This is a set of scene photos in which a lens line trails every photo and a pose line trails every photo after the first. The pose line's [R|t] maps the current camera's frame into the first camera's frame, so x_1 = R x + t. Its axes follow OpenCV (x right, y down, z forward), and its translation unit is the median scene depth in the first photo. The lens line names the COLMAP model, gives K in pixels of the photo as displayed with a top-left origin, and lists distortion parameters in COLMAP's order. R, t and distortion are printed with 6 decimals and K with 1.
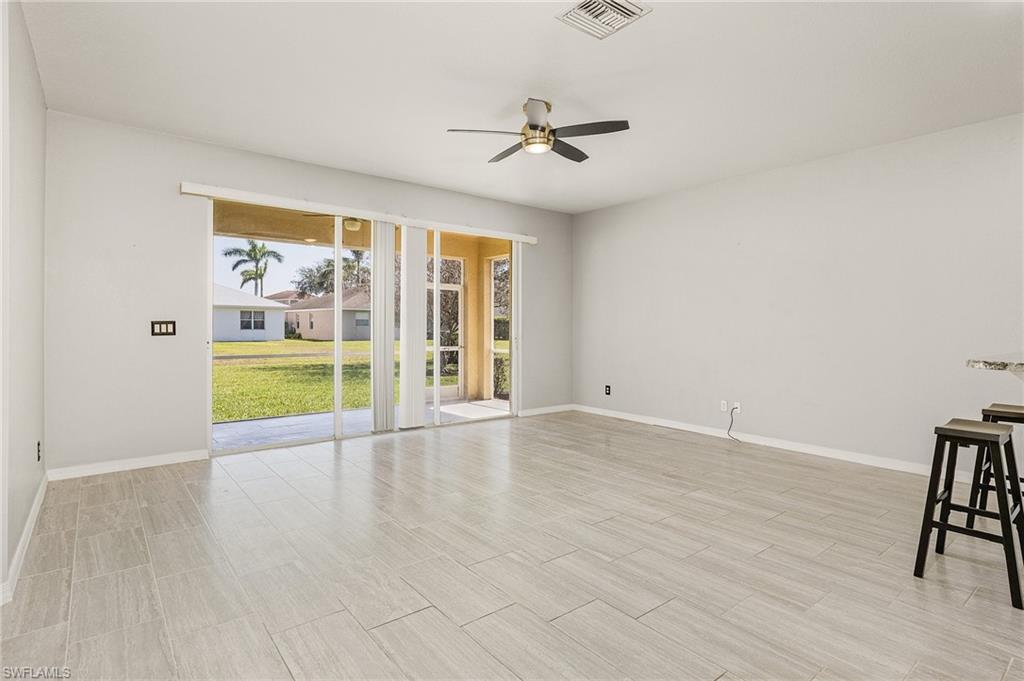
lens RADIAL K [[504.1, 0, 507.9], [0, 504.1, 321.9], [0, 0, 1]] dist [0.000649, 0.000105]
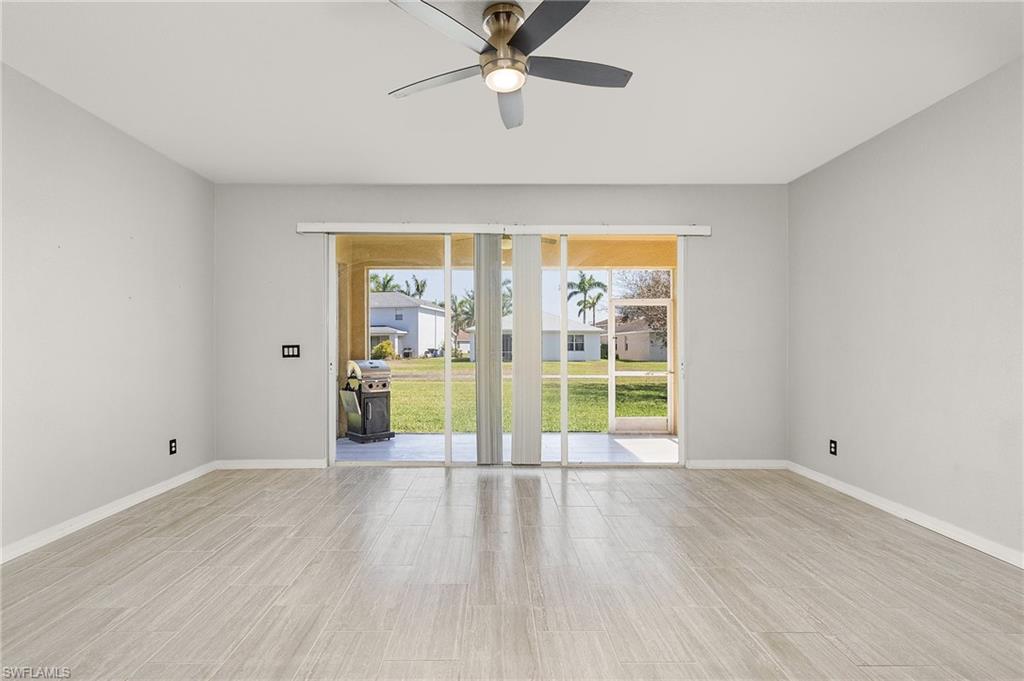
lens RADIAL K [[476.0, 0, 505.2], [0, 476.0, 344.3], [0, 0, 1]] dist [-0.001141, -0.000369]
pose [[0.792188, -0.009090, -0.610210, 0.329397], [0.009848, 0.999949, -0.002111, 0.003221], [0.610198, -0.004337, 0.792237, 0.376735]]
